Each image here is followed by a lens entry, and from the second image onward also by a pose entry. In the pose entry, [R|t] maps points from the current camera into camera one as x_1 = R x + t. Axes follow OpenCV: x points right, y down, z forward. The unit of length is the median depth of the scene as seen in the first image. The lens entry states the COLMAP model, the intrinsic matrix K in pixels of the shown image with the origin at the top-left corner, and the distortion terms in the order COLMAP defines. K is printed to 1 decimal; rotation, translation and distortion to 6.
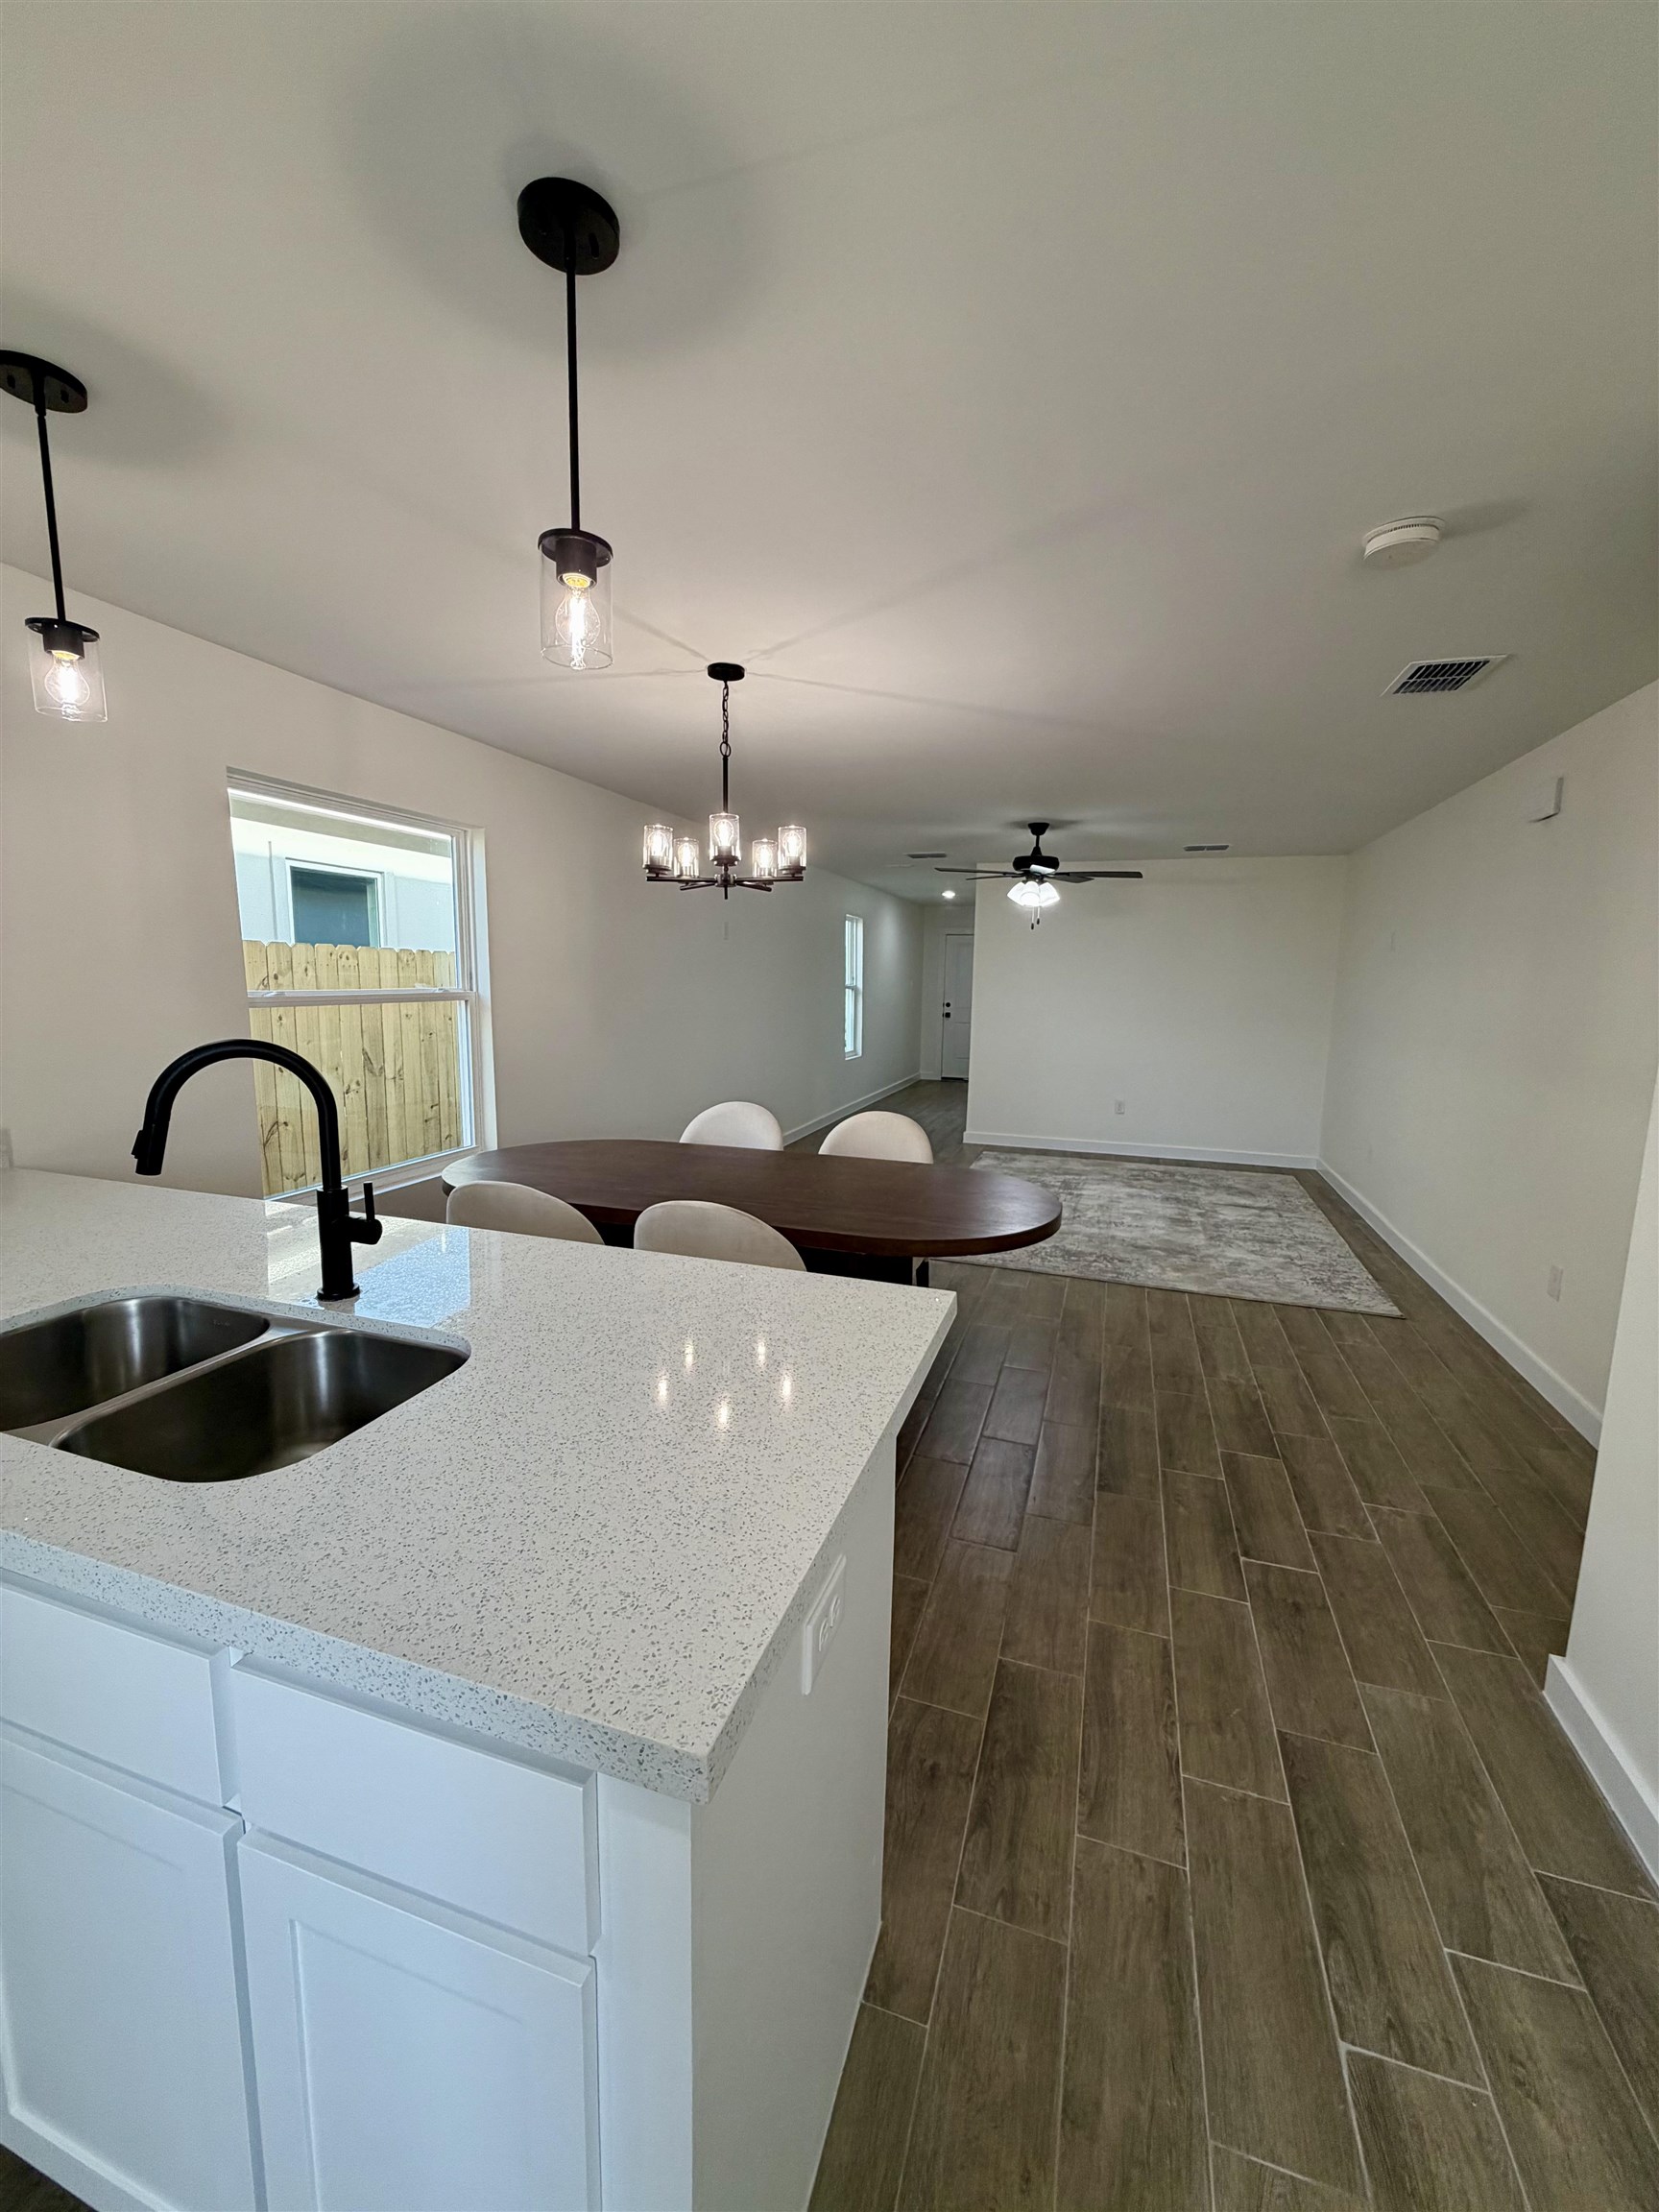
lens RADIAL K [[882.5, 0, 827.5], [0, 882.5, 1101.3], [0, 0, 1]] dist [-0.000998, 0.000639]
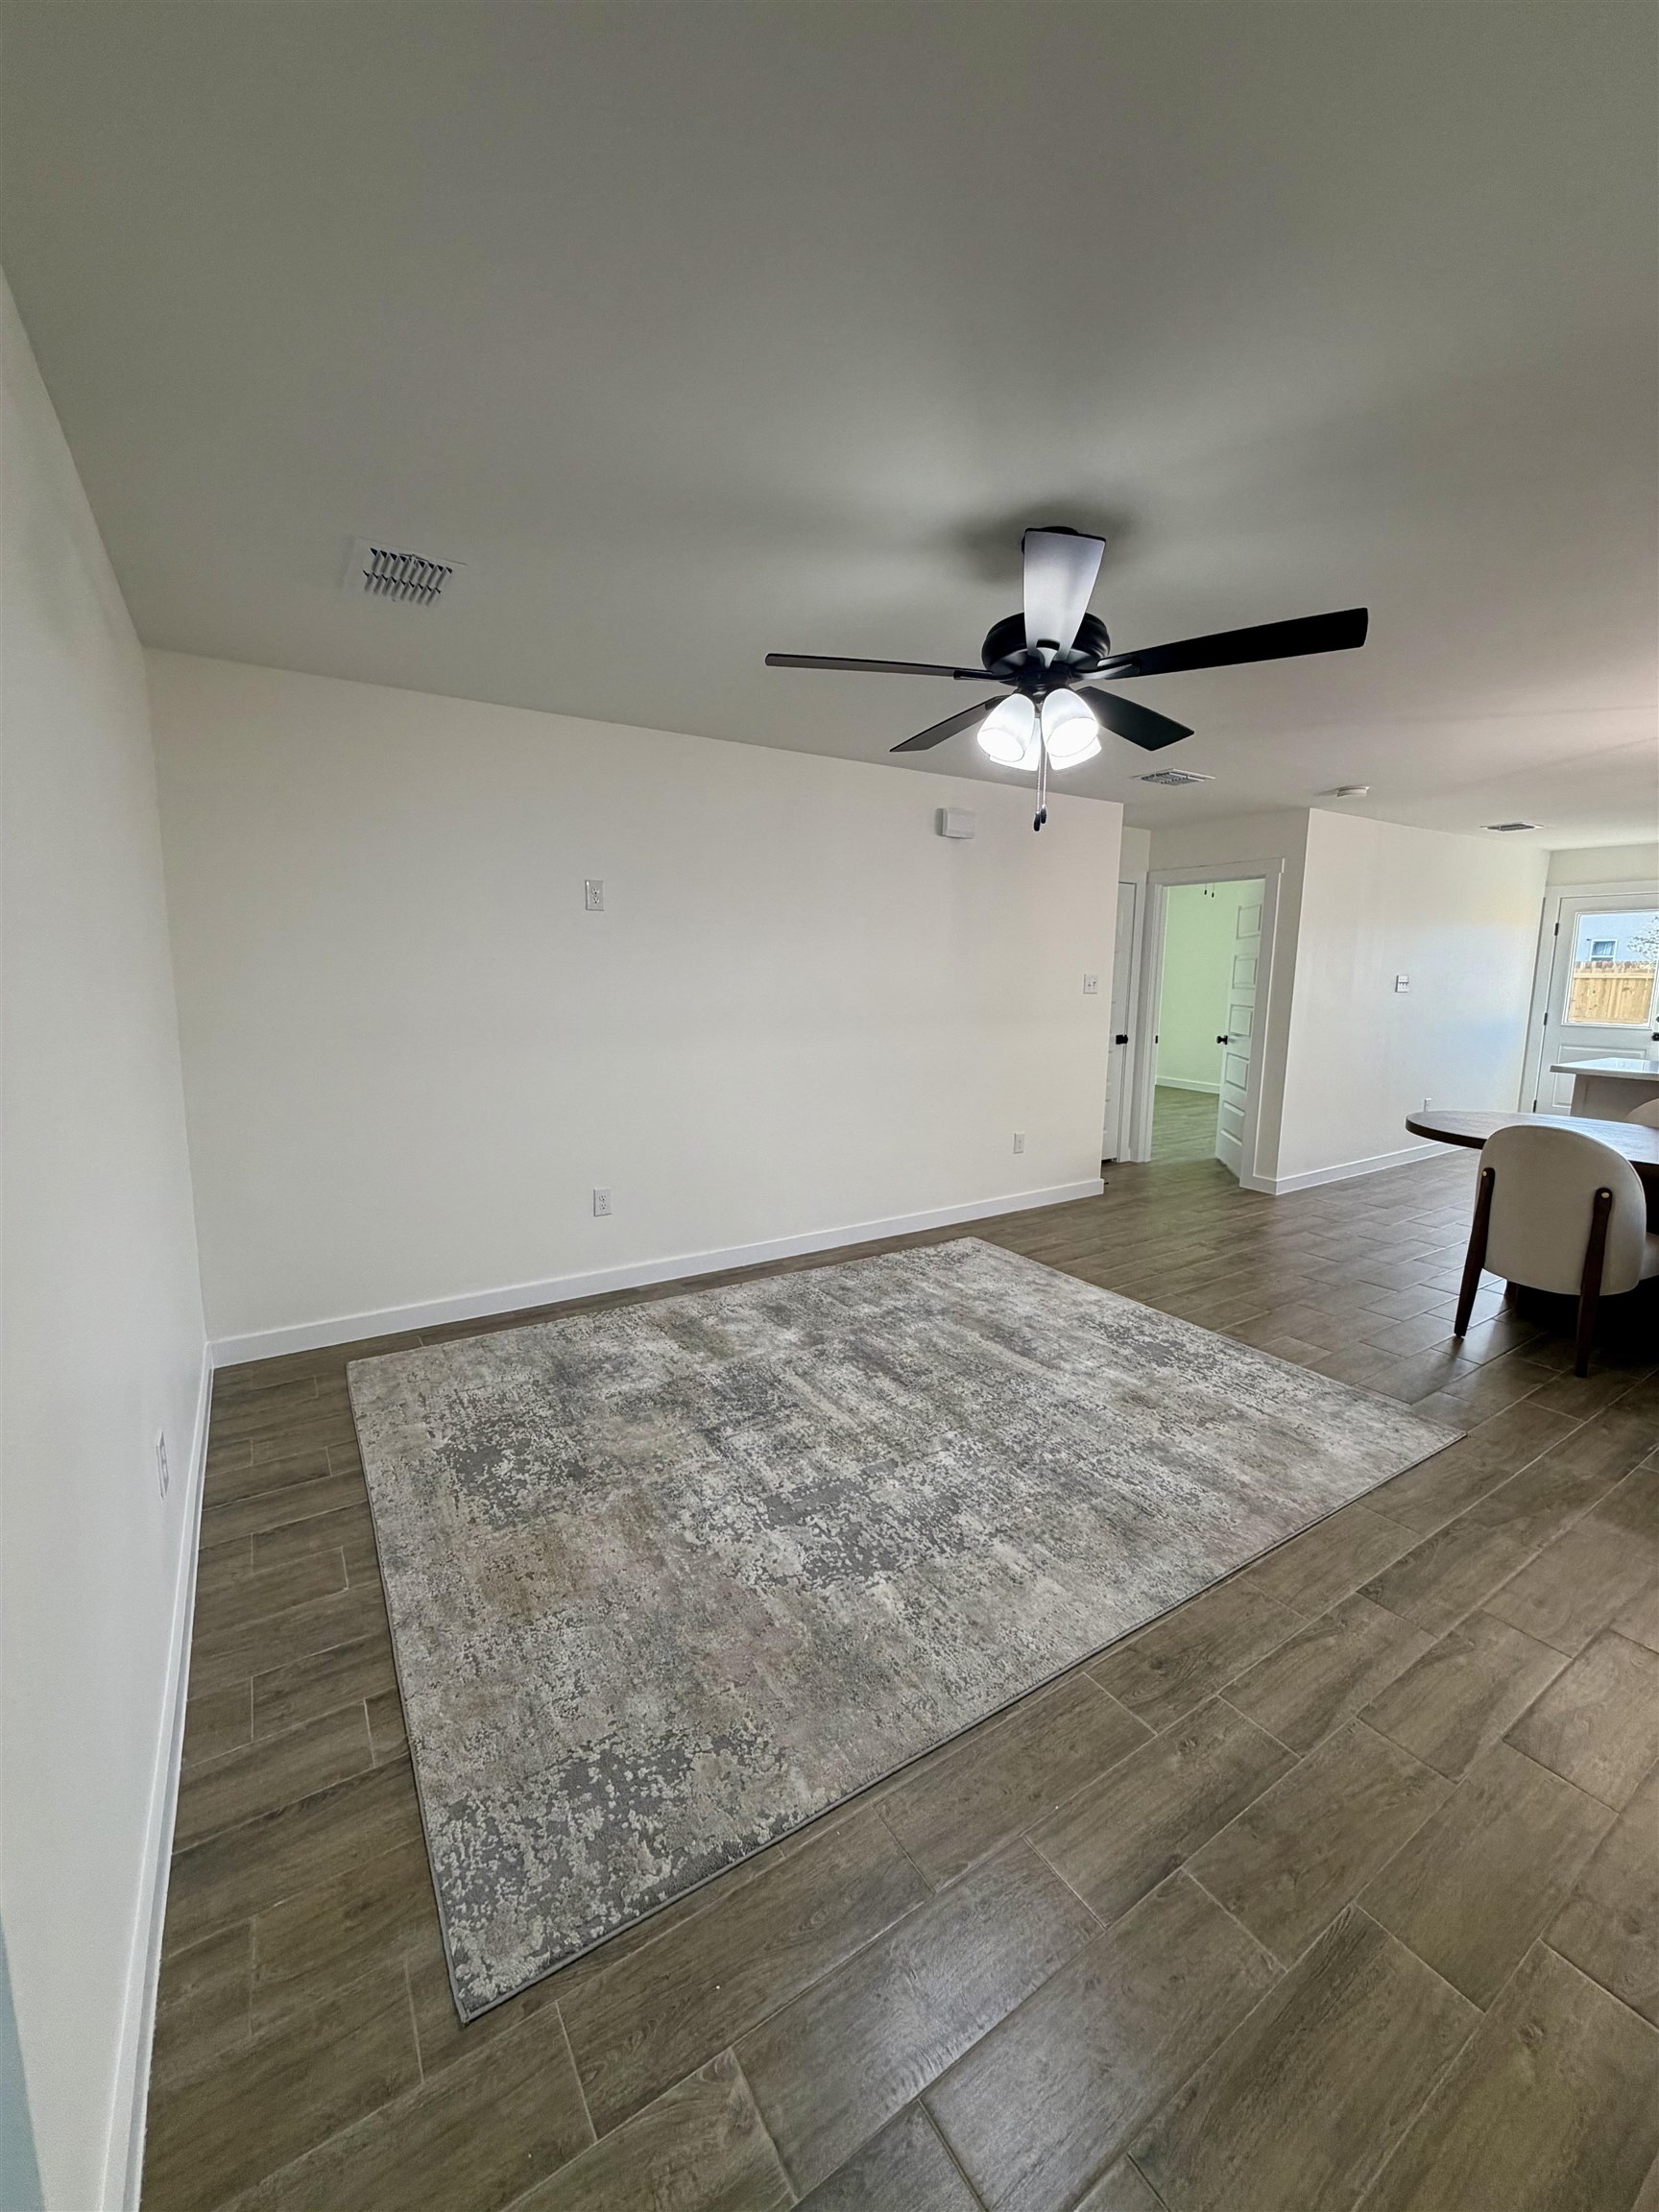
lens RADIAL K [[882.5, 0, 829.9], [0, 882.5, 1096.6], [0, 0, 1]] dist [-0.000998, 0.000639]
pose [[-0.781956, -0.117988, 0.612066, 0.097247], [0.064708, 0.961252, 0.267970, -0.320509], [-0.619966, 0.249146, -0.744021, 2.260774]]
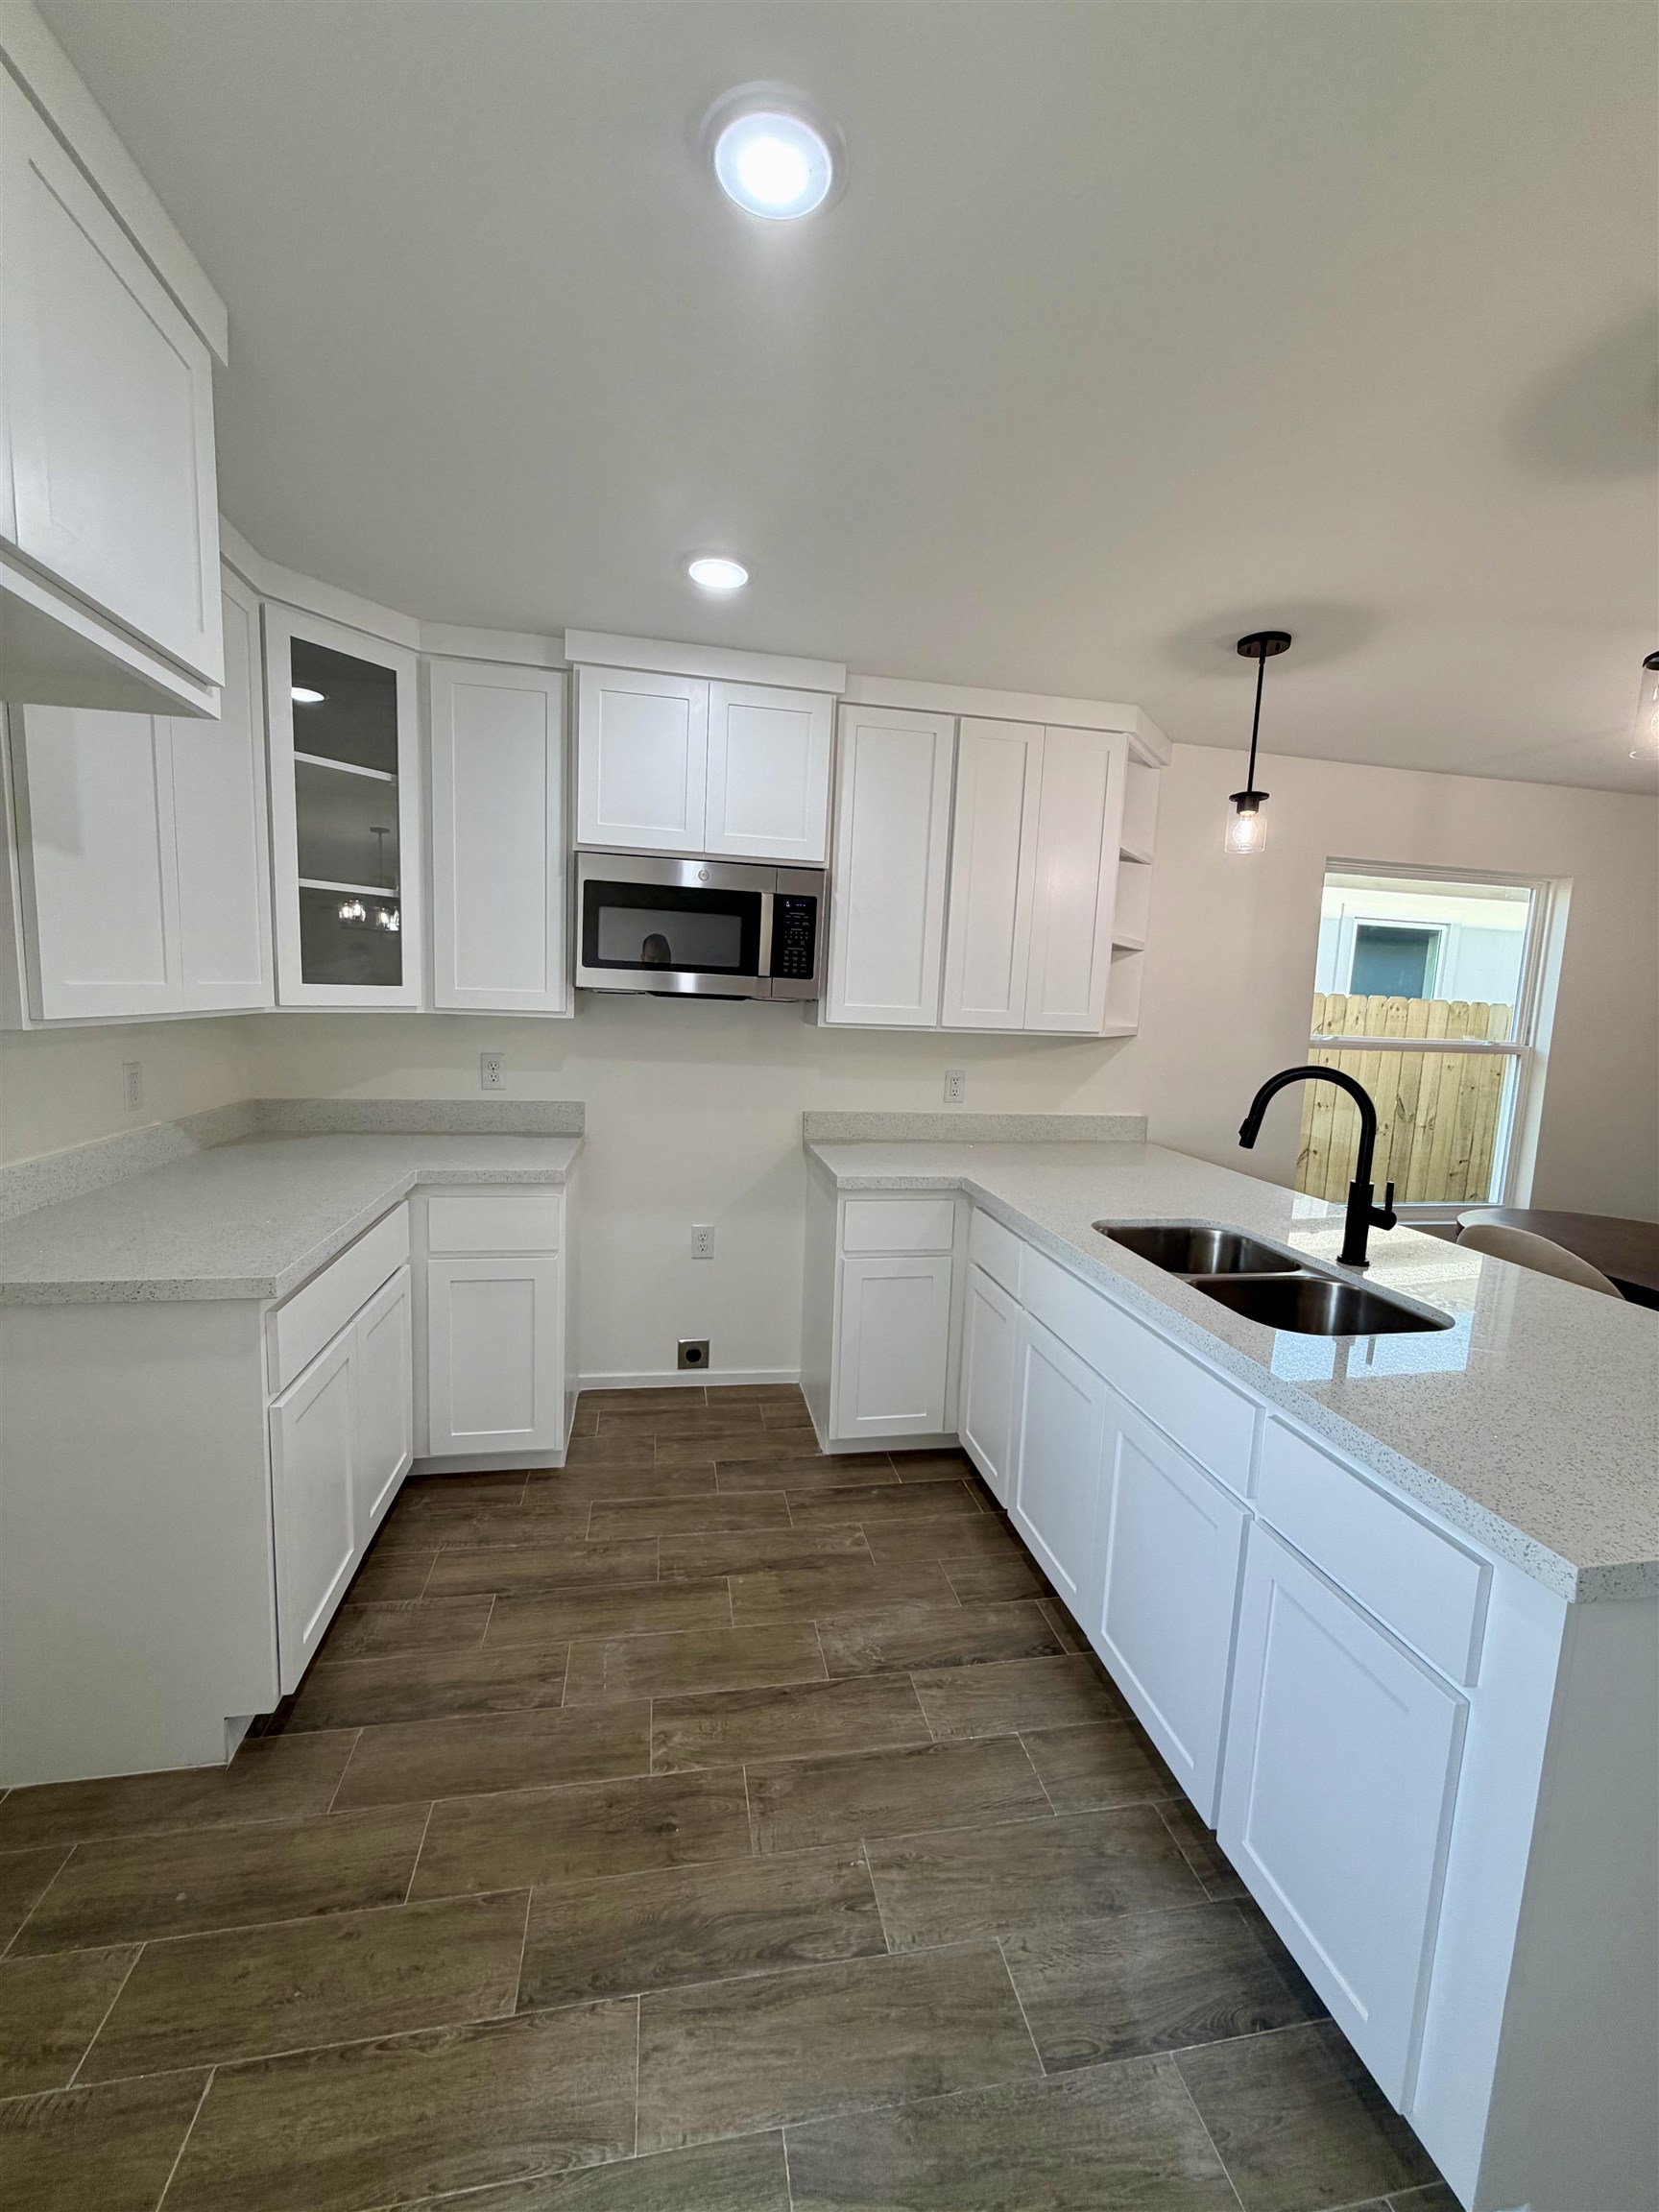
lens RADIAL K [[882.5, 0, 829.8], [0, 882.5, 1097.8], [0, 0, 1]] dist [-0.000998, 0.000639]
pose [[0.489652, 0.108211, -0.865177, 0.076462], [-0.157959, 0.986859, 0.034032, 0.022541], [0.857490, 0.119999, 0.500311, -0.154548]]
